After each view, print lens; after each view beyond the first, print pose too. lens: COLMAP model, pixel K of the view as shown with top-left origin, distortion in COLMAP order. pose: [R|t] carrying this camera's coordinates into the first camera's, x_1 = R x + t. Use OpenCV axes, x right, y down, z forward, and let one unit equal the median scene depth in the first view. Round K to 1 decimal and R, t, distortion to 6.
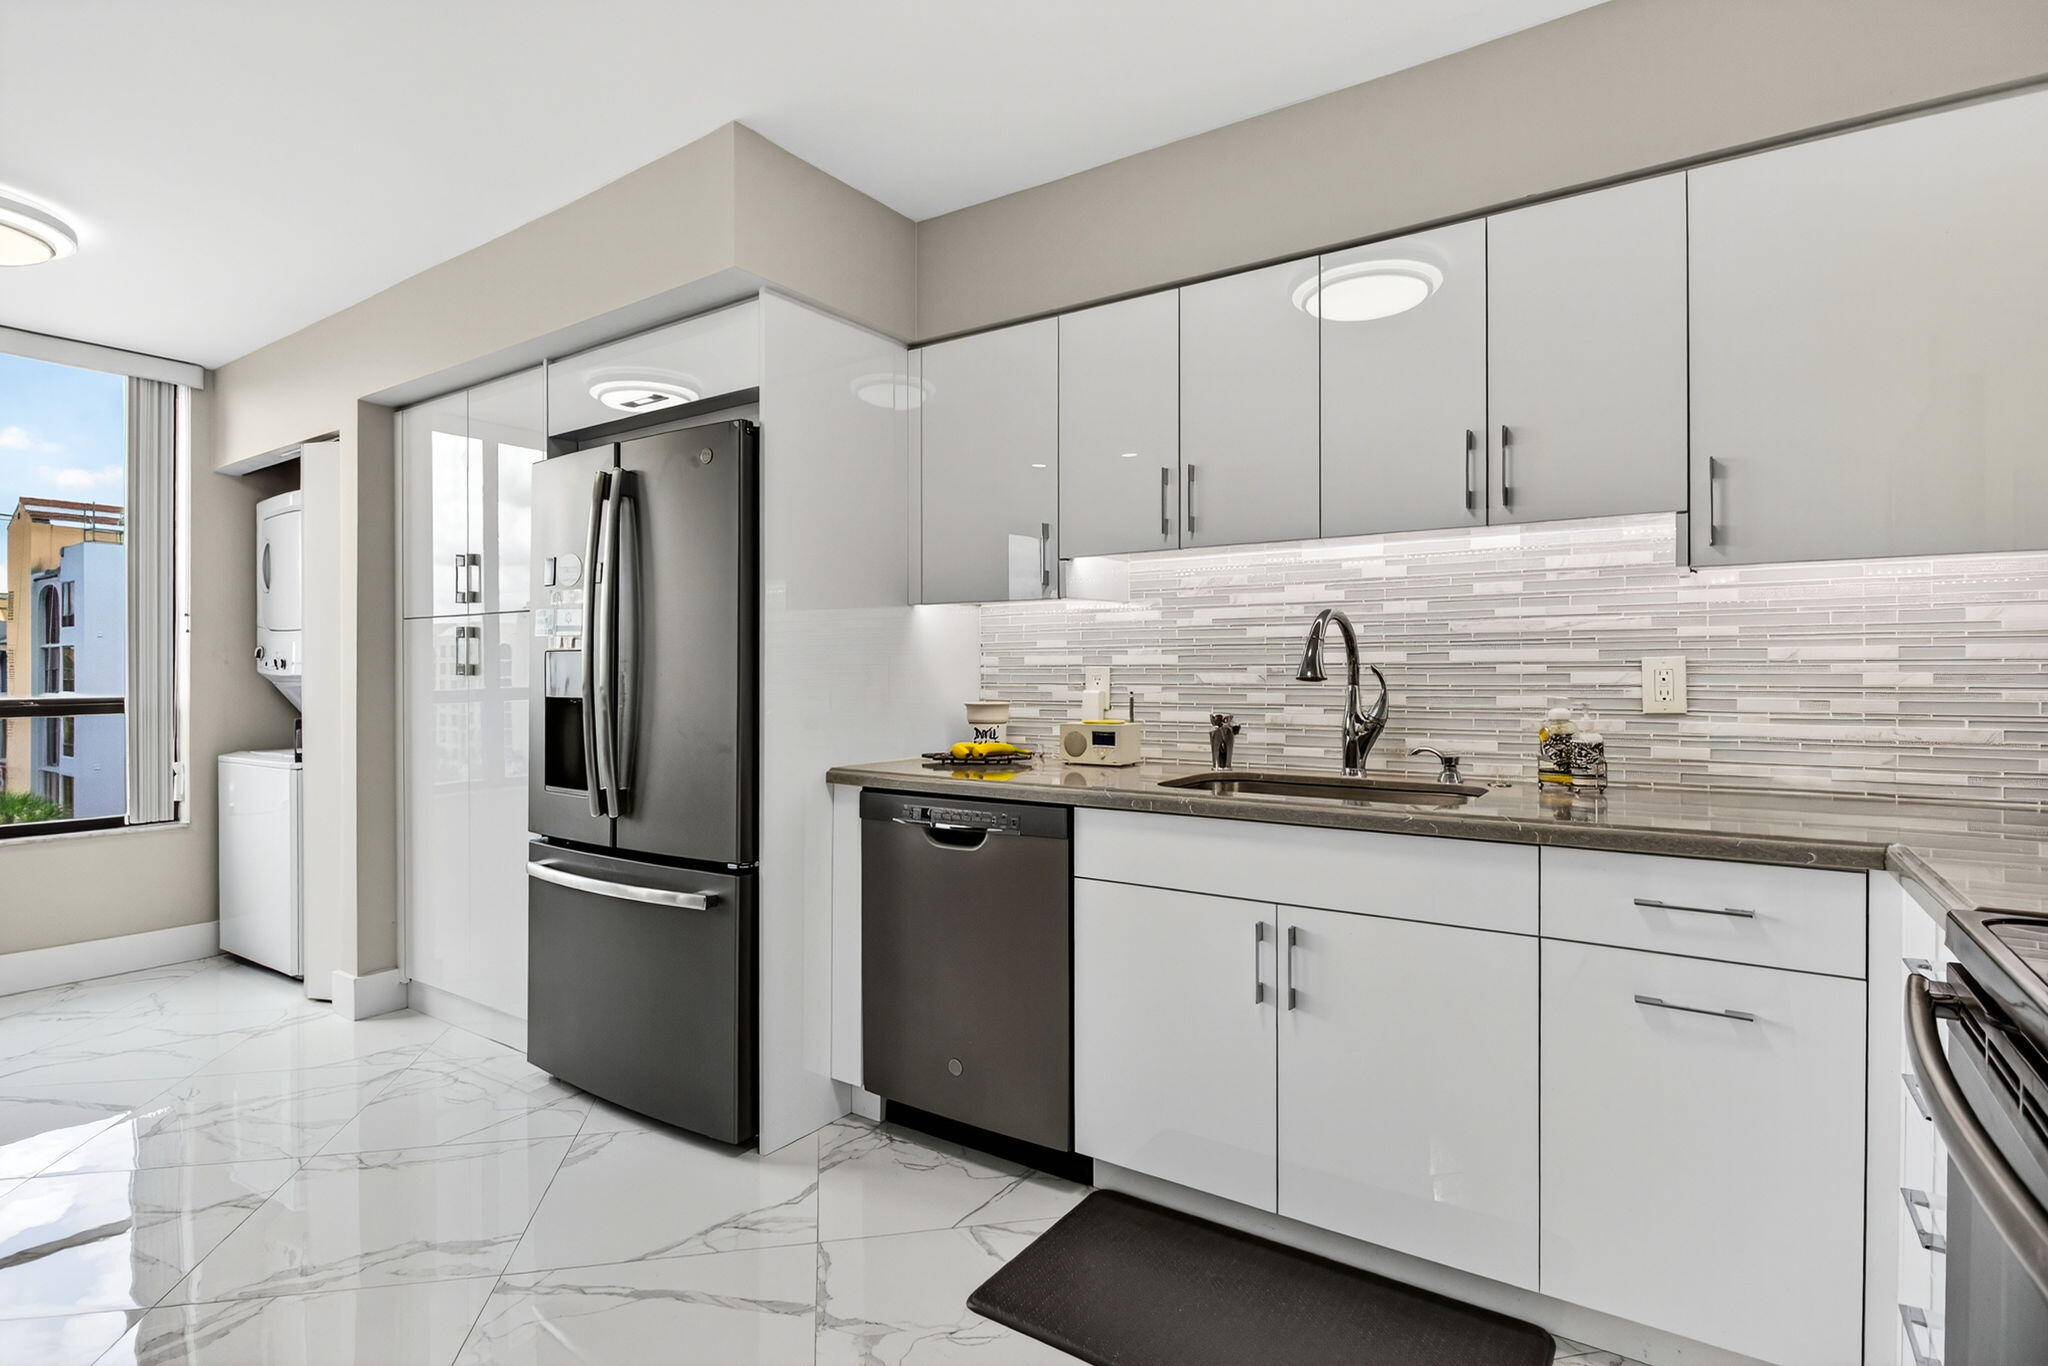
lens RADIAL K [[1006.1, 0, 1005.0], [0, 1006.1, 675.1], [0, 0, 1]] dist [0.002558, -0.005730]
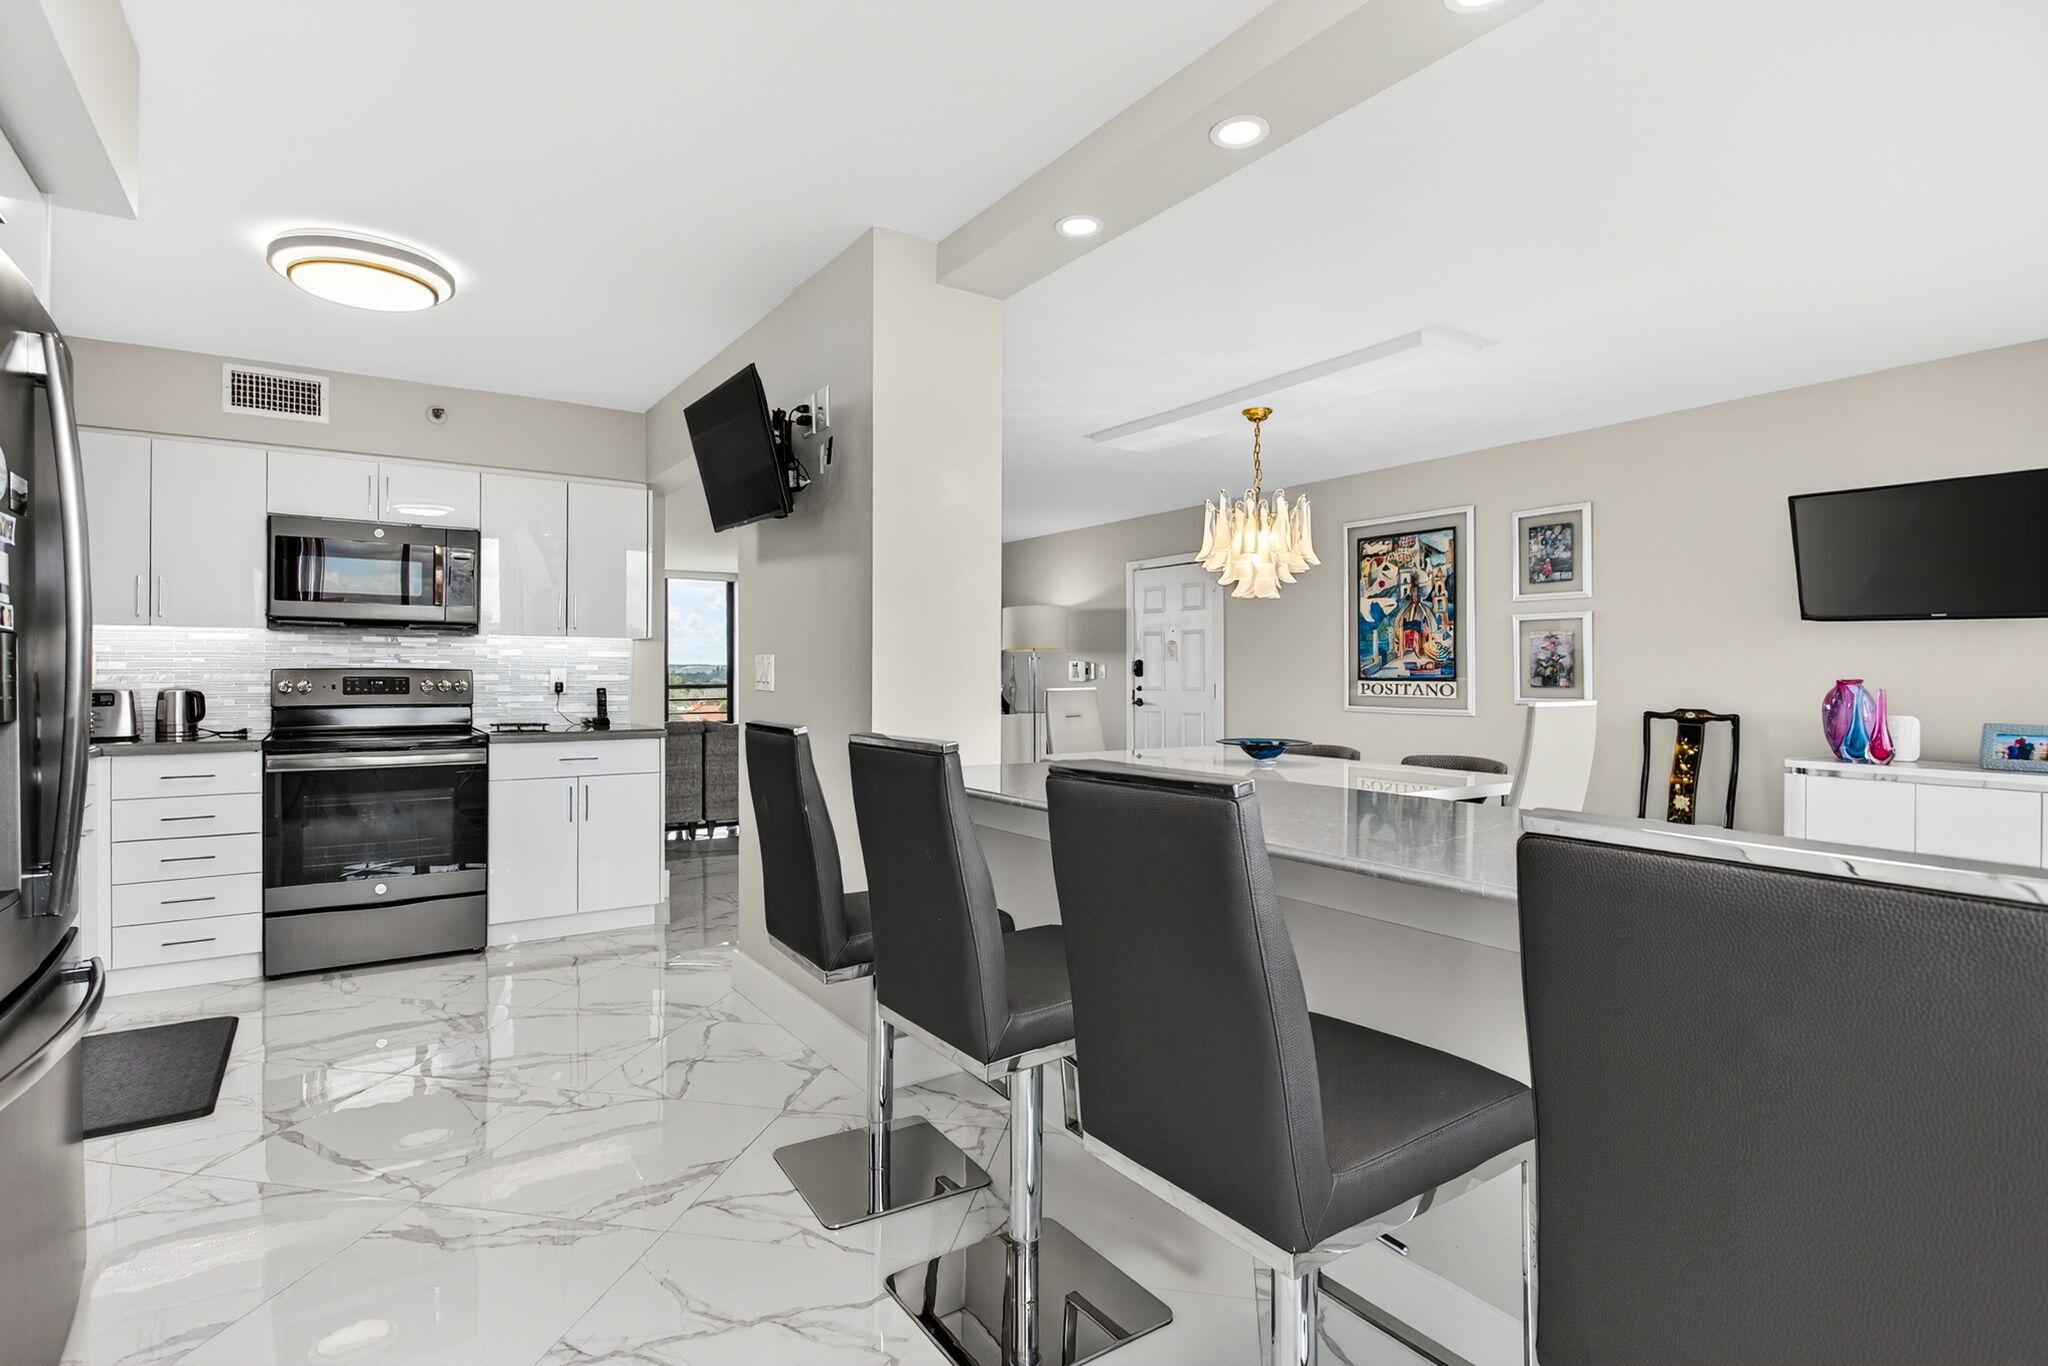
lens RADIAL K [[1021.9, 0, 1025.7], [0, 1021.9, 673.1], [0, 0, 1]] dist [-0.000001, -0.000732]
pose [[-0.933762, 0.000941, 0.357893, -1.312977], [0.001403, 0.999998, 0.001033, -0.004781], [-0.357892, 0.001467, -0.933762, 1.541982]]
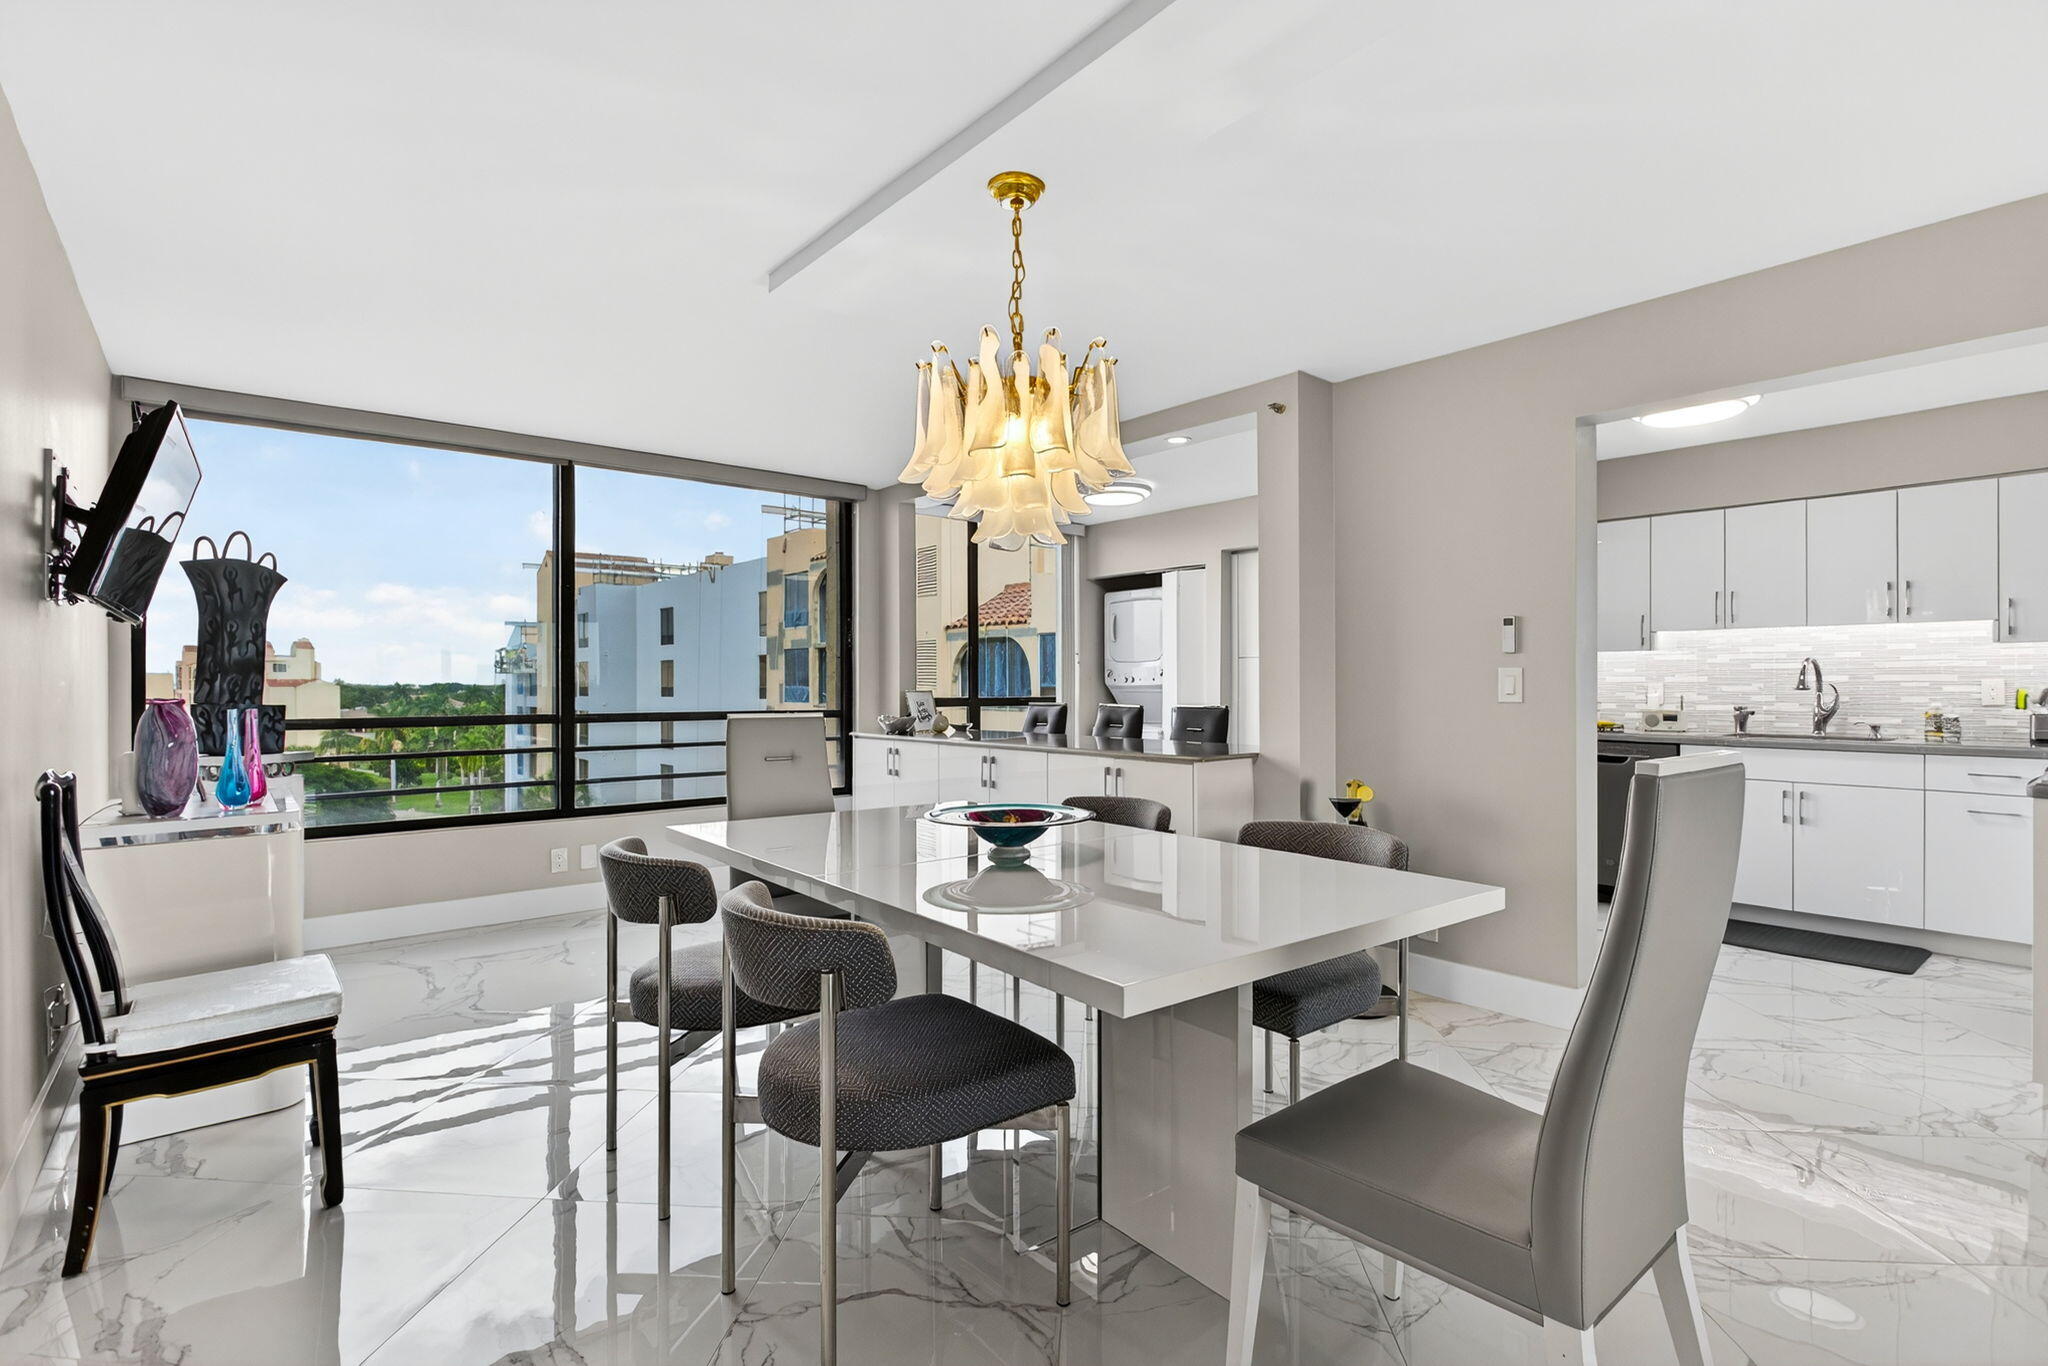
lens RADIAL K [[967.6, 0, 1018.9], [0, 967.6, 683.1], [0, 0, 1]] dist [-0.001200, -0.001182]
pose [[0.963892, 0.000444, -0.266292, -0.774941], [-0.000862, 0.999999, -0.001451, -0.004969], [0.266291, 0.001629, 0.963891, -1.482752]]
